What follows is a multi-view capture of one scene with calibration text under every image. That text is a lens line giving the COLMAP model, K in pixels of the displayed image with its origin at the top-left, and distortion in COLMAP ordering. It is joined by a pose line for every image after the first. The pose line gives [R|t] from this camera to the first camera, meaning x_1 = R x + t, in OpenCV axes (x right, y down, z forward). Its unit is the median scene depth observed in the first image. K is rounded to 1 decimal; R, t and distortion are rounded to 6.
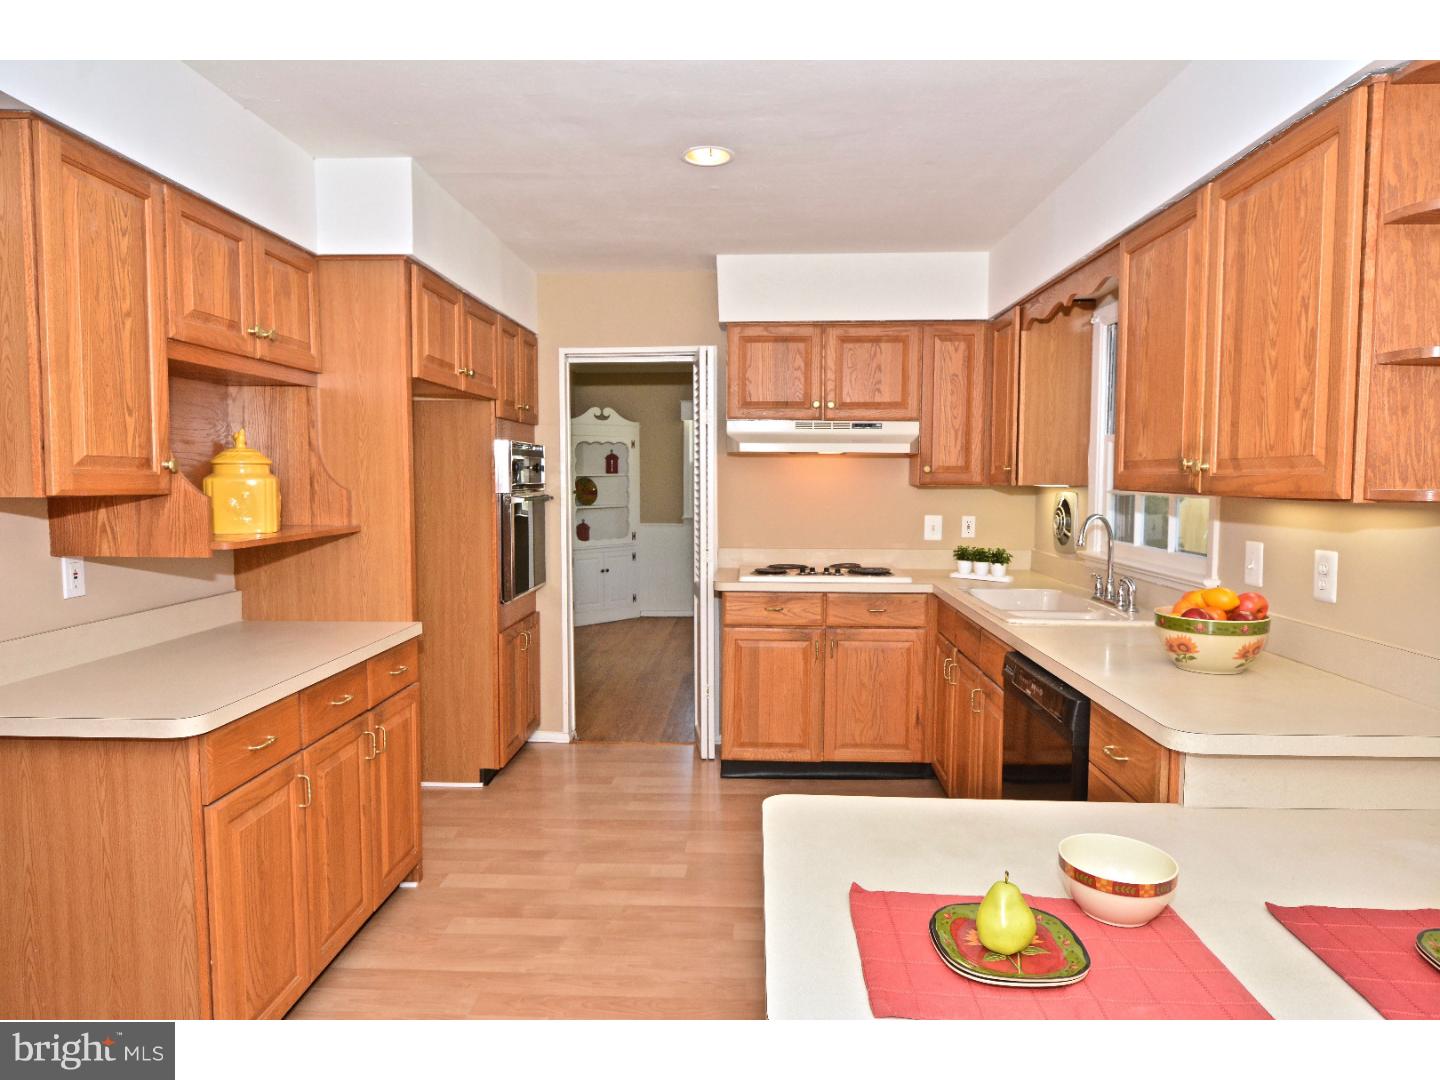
lens RADIAL K [[874.4, 0, 720.0], [0, 874.4, 540.0], [0, 0, 1]] dist [0.005917, -0.012424]
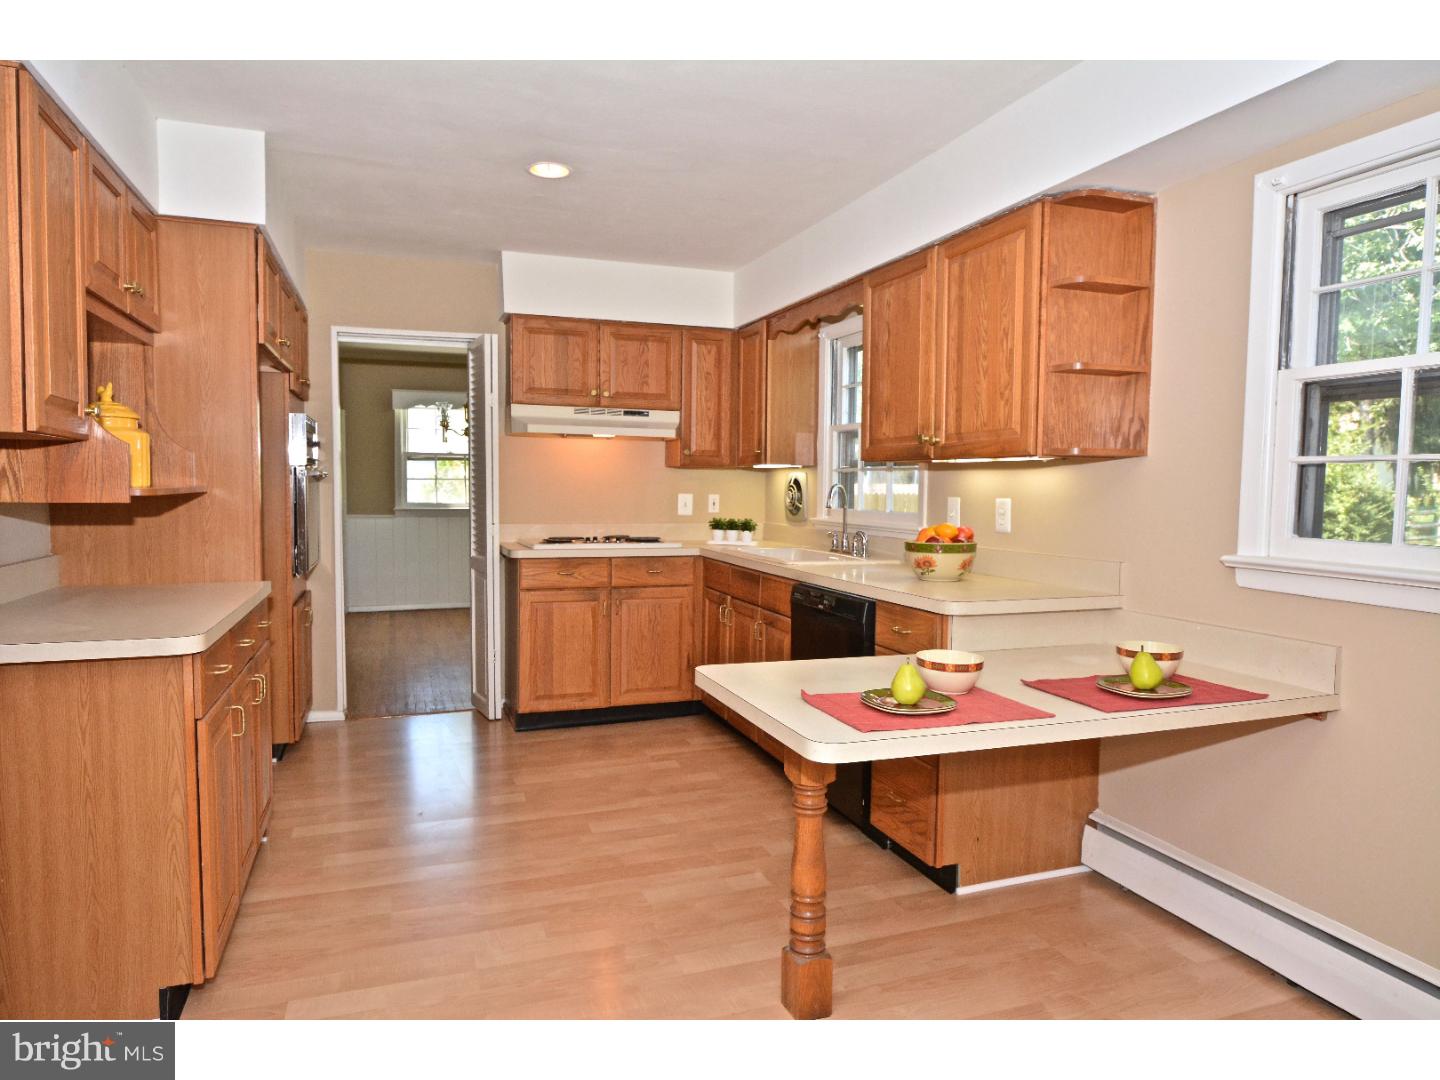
lens RADIAL K [[890.6, 0, 720.0], [0, 890.6, 540.0], [0, 0, 1]] dist [0.003041, -0.023205]
pose [[0.925571, -0.015658, 0.378250, -0.208446], [0.018551, 0.999820, -0.004004, 0.049968], [-0.378119, 0.010723, 0.925695, -0.143223]]
